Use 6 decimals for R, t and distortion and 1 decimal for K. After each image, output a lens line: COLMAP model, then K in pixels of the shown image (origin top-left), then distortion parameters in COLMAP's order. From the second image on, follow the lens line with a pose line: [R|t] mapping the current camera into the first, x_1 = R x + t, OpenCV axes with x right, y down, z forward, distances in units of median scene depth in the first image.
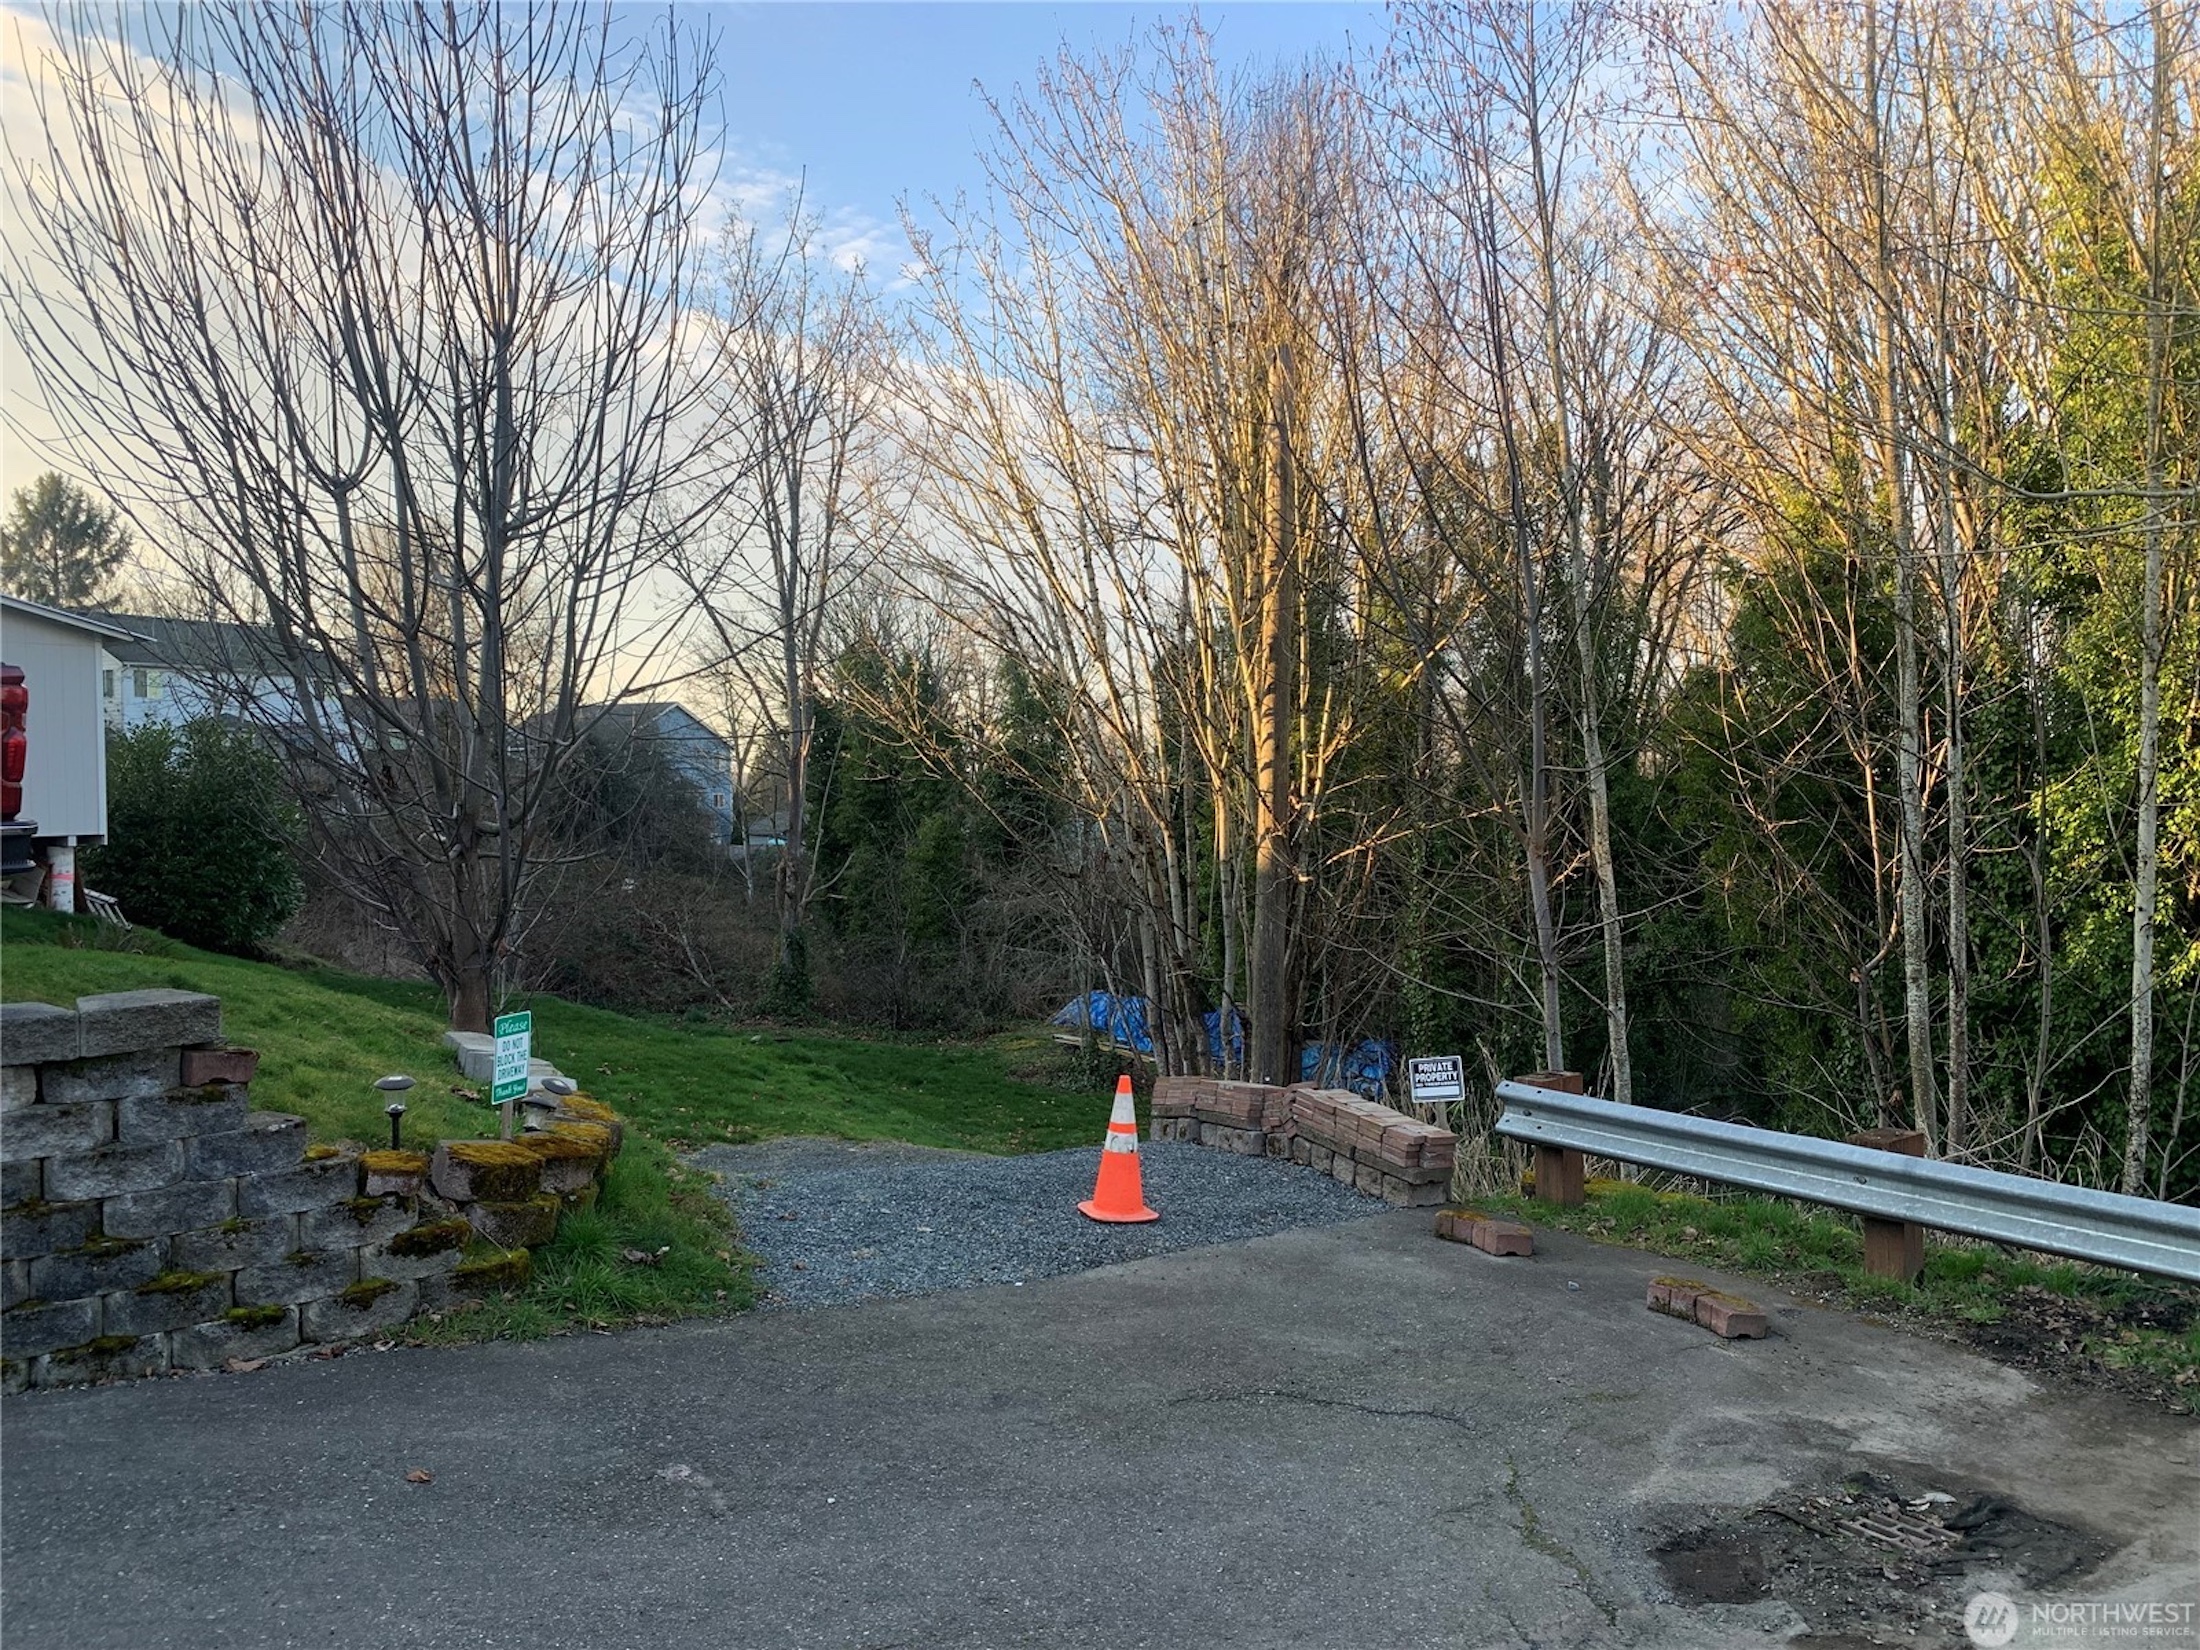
lens RADIAL K [[1709.0, 0, 1100.0], [0, 1709.0, 825.0], [0, 0, 1]] dist [0.011194, 0.004327]
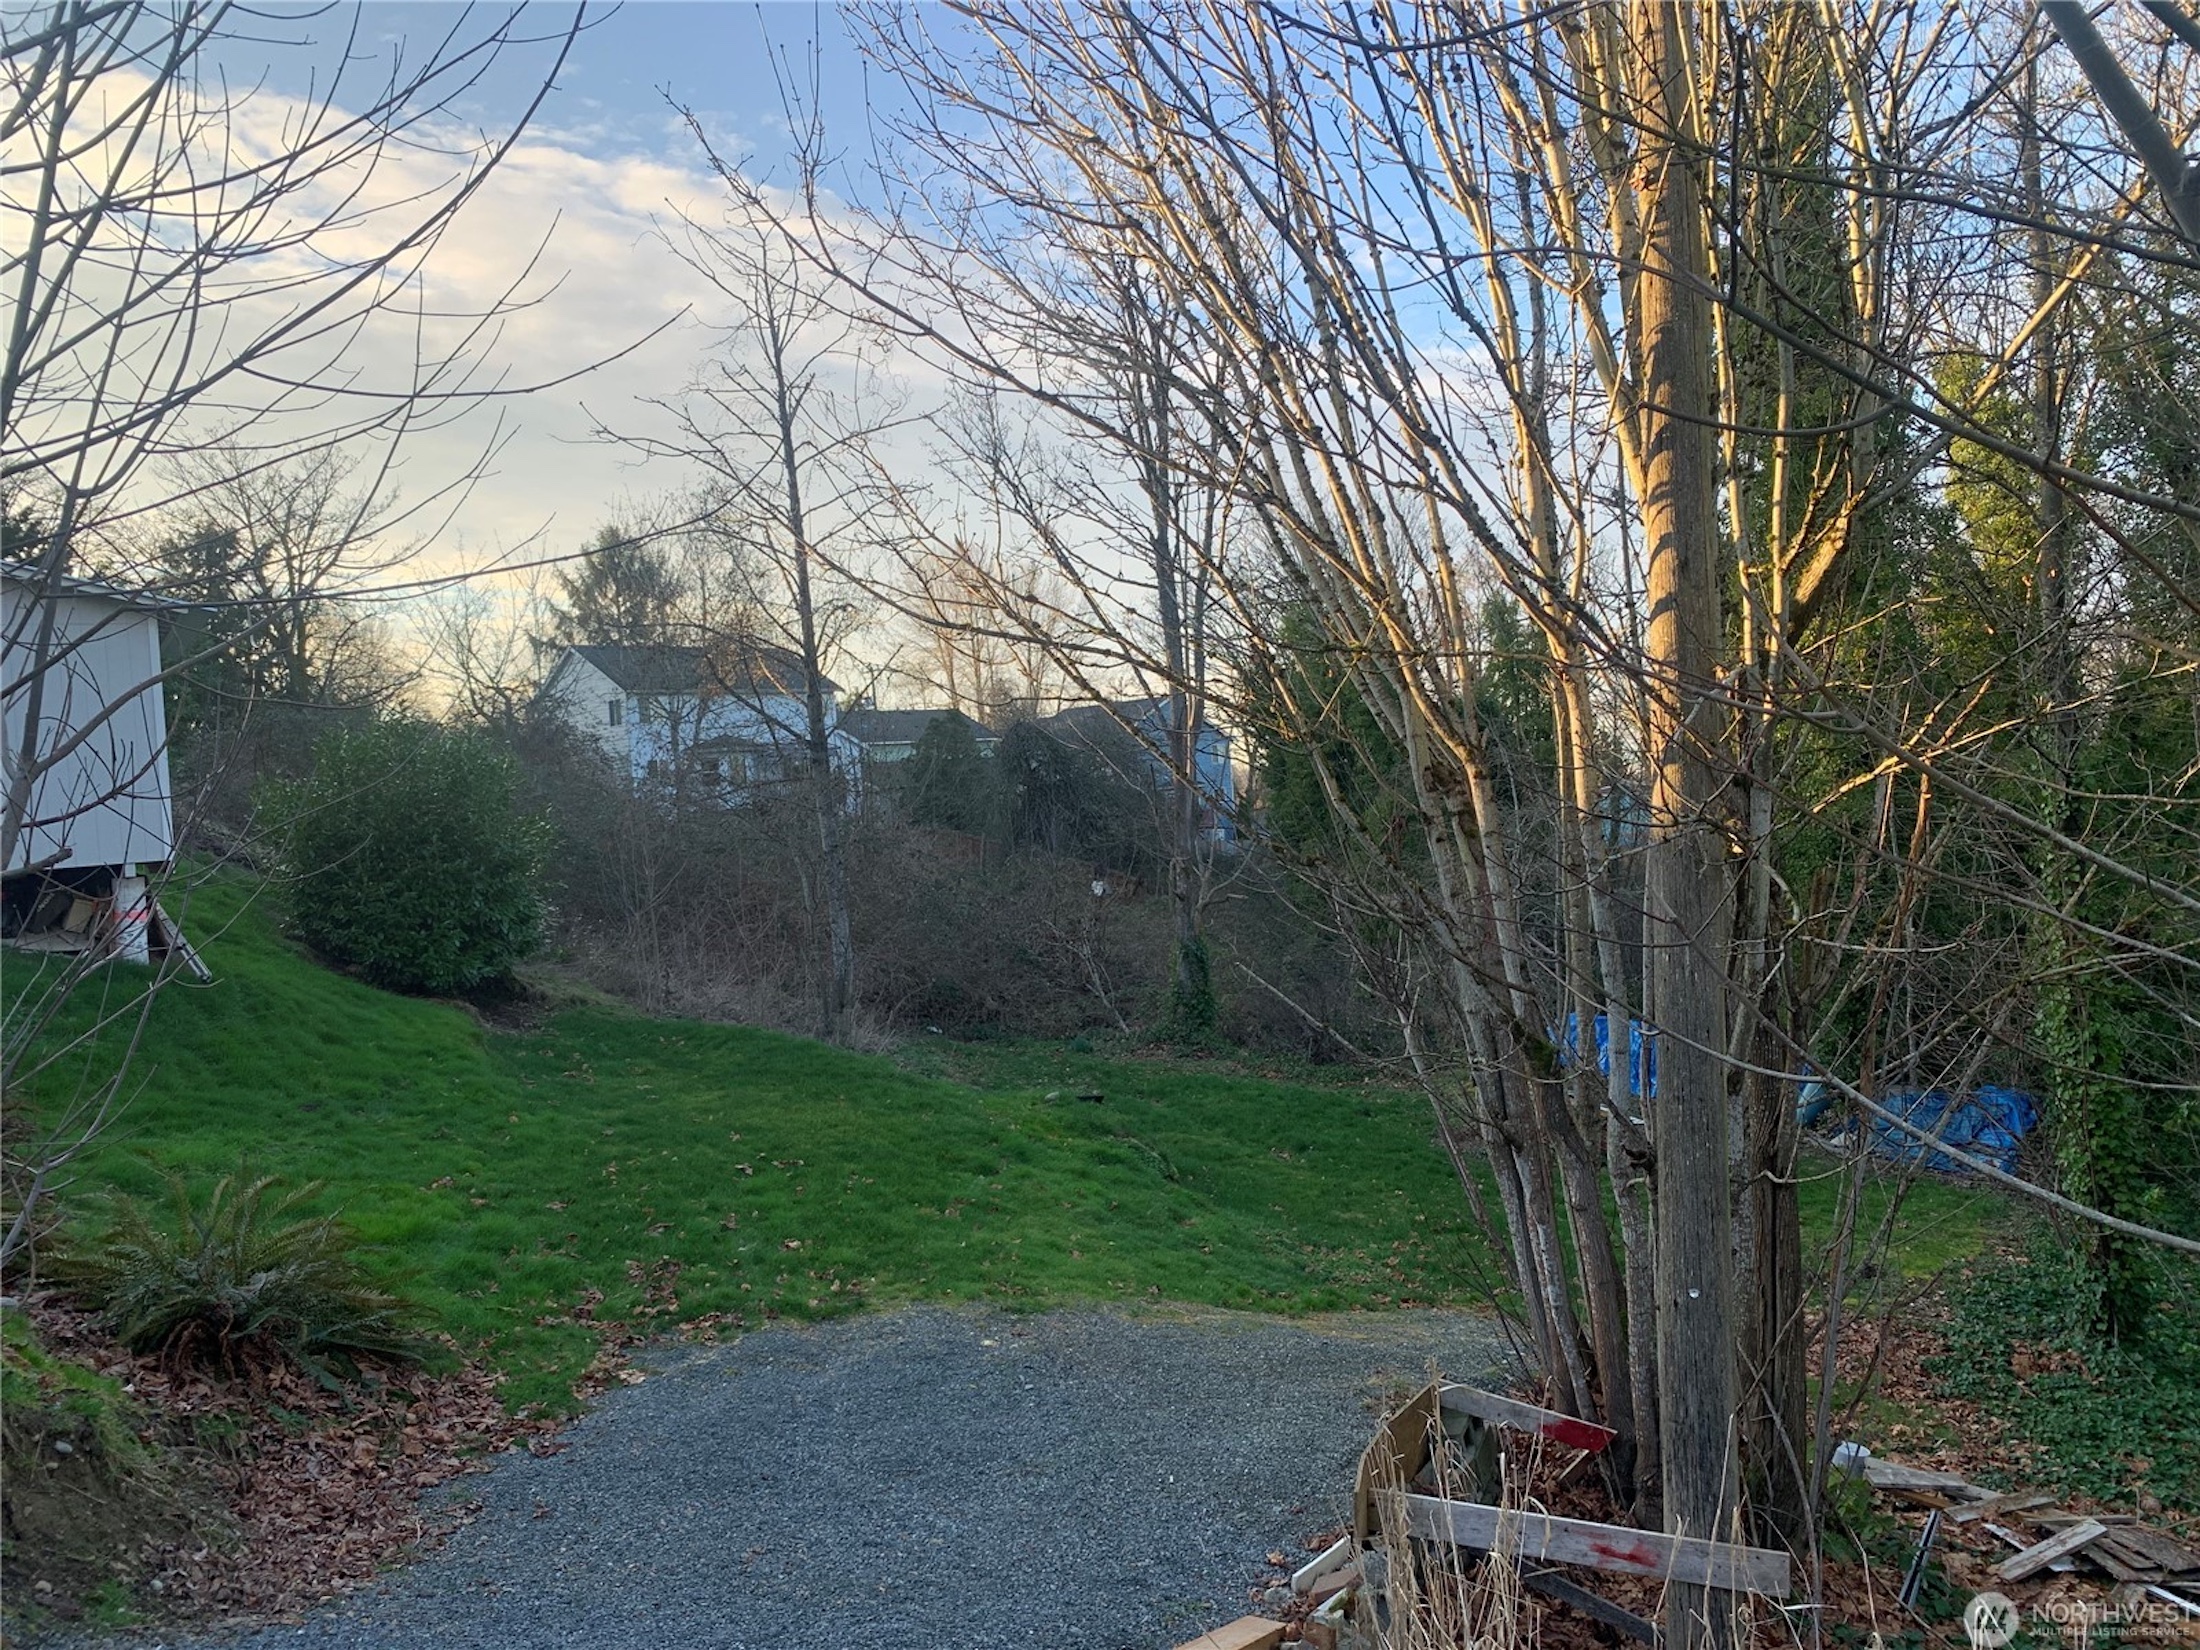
lens RADIAL K [[1690.3, 0, 1102.3], [0, 1690.3, 839.9], [0, 0, 1]] dist [0.053721, -0.000598]
pose [[0.946797, -0.048133, -0.318211, 0.086946], [0.052436, 0.998612, 0.004966, 0.016040], [0.317530, -0.021387, 0.948007, 0.455811]]
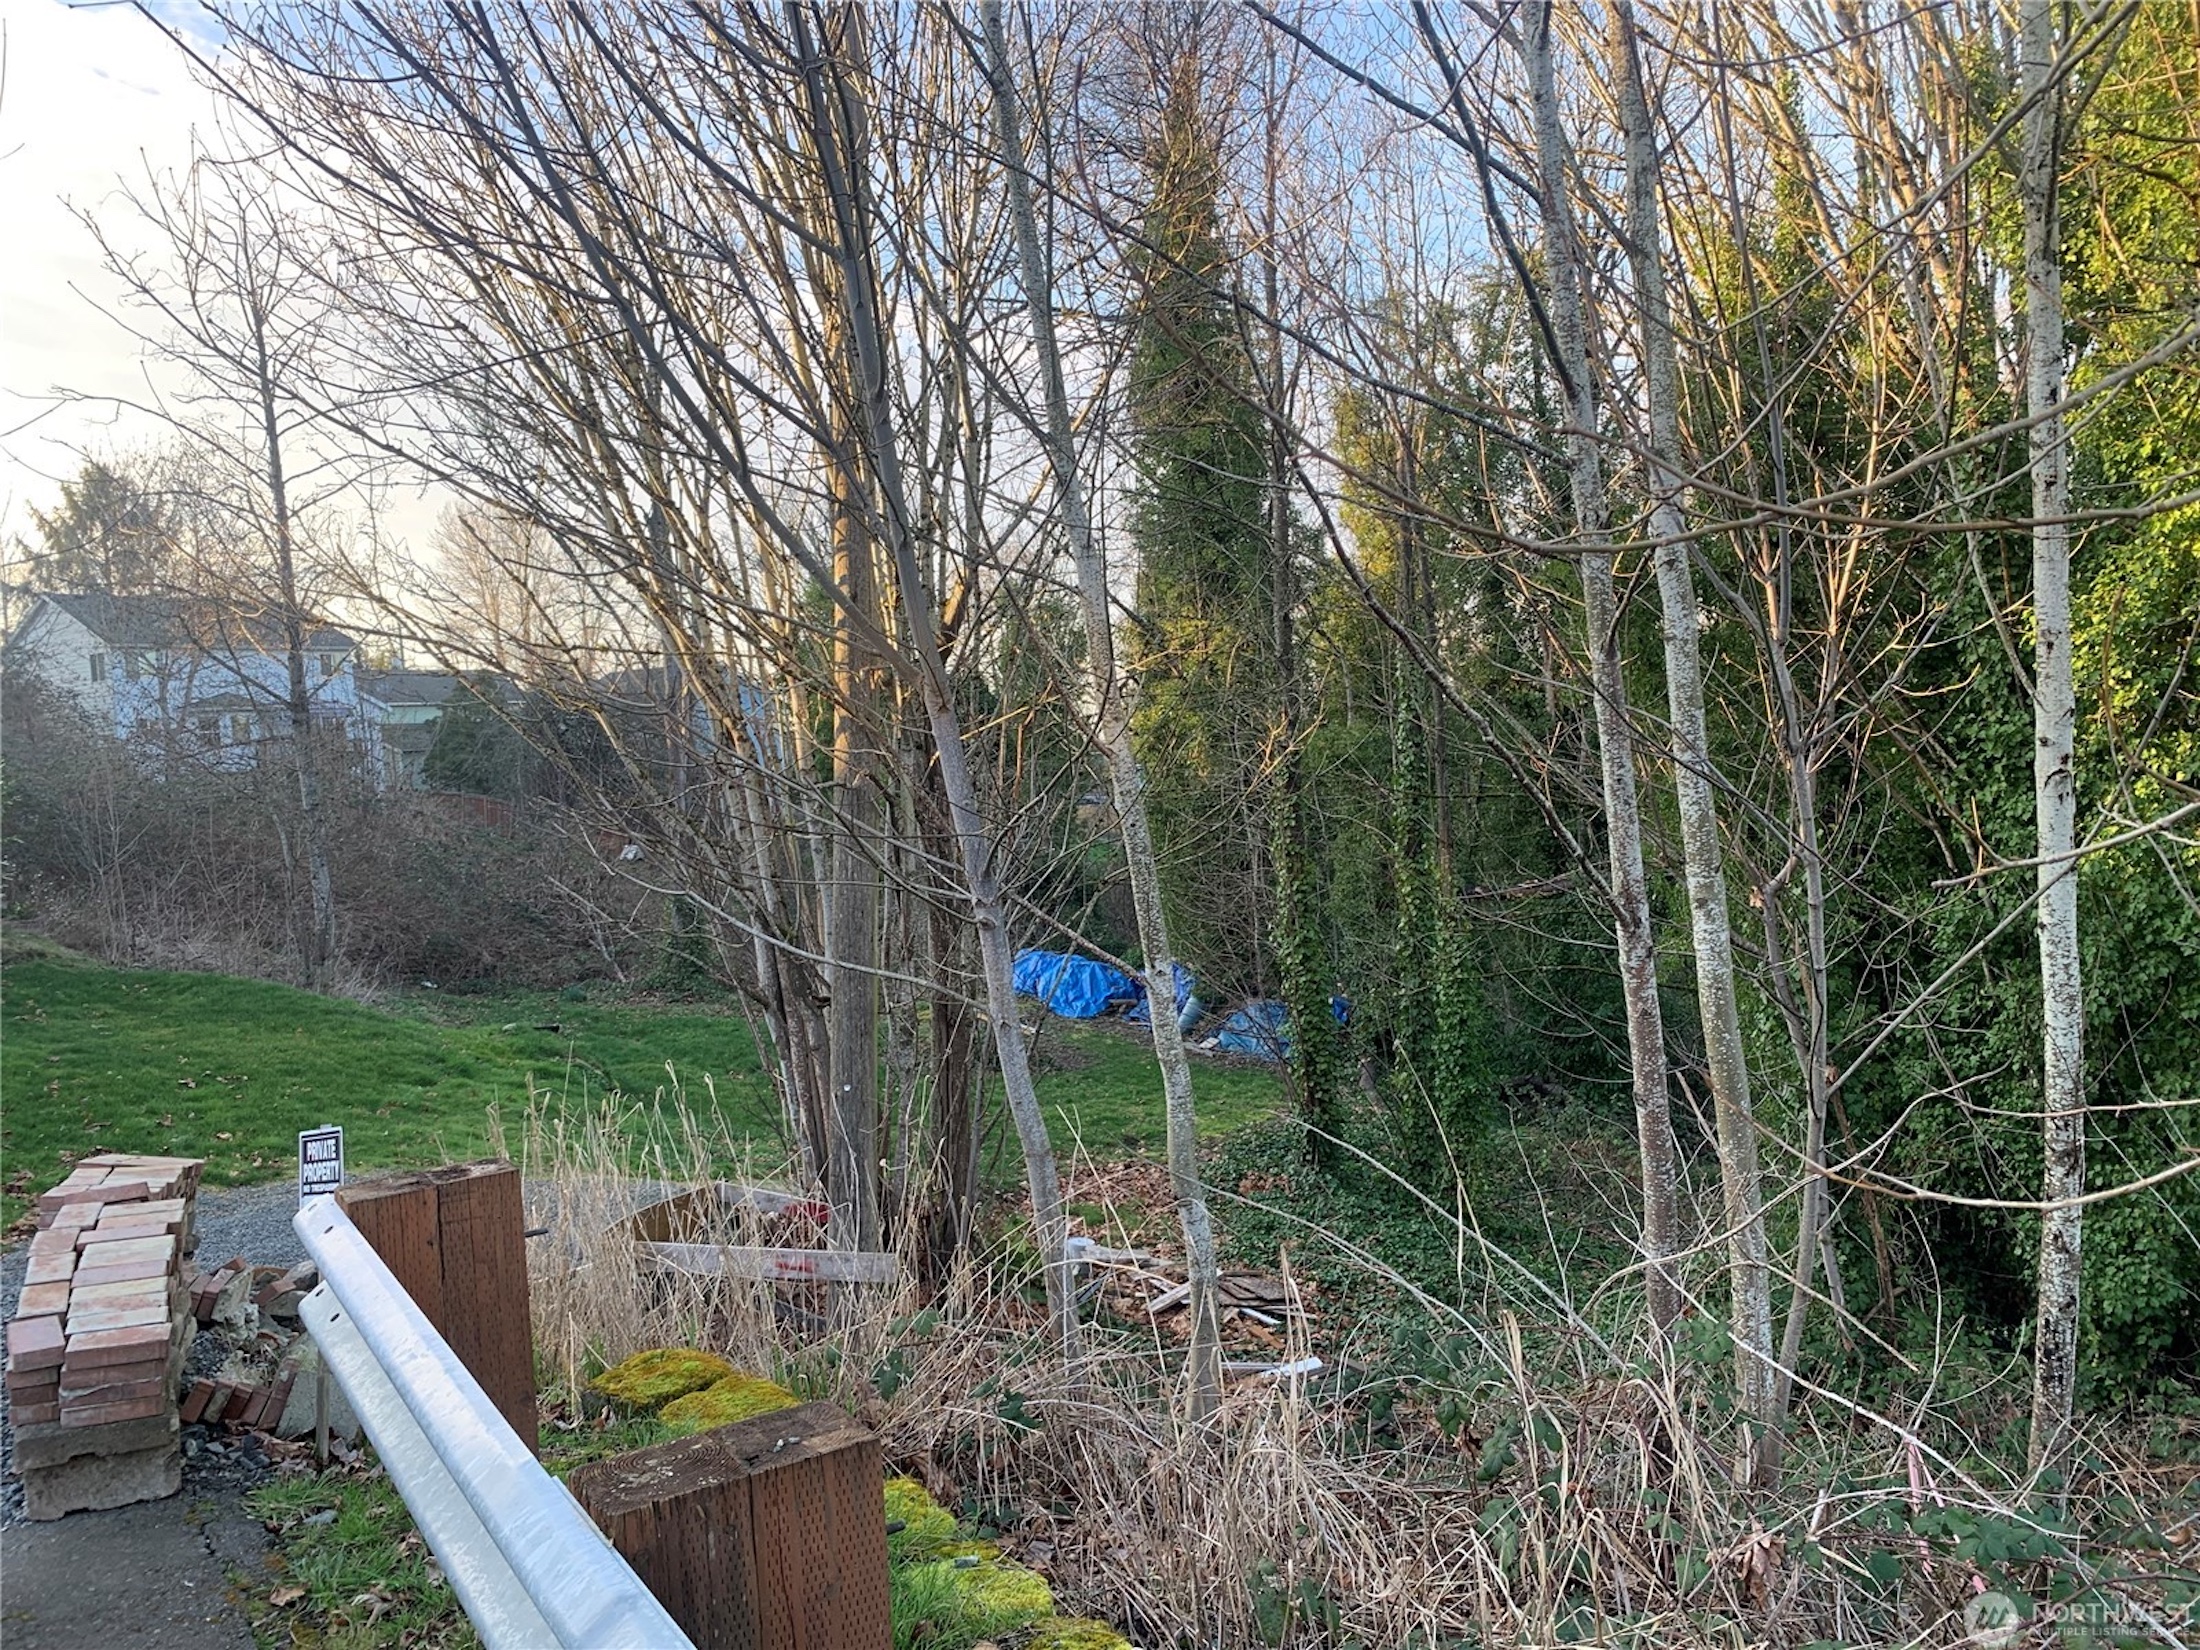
lens RADIAL K [[1709.0, 0, 1100.0], [0, 1709.0, 825.0], [0, 0, 1]] dist [0.011194, 0.004327]
pose [[0.995709, -0.044813, -0.080965, 0.225963], [0.047039, 0.998560, 0.025792, 0.028439], [0.079693, -0.029490, 0.996383, 0.294652]]
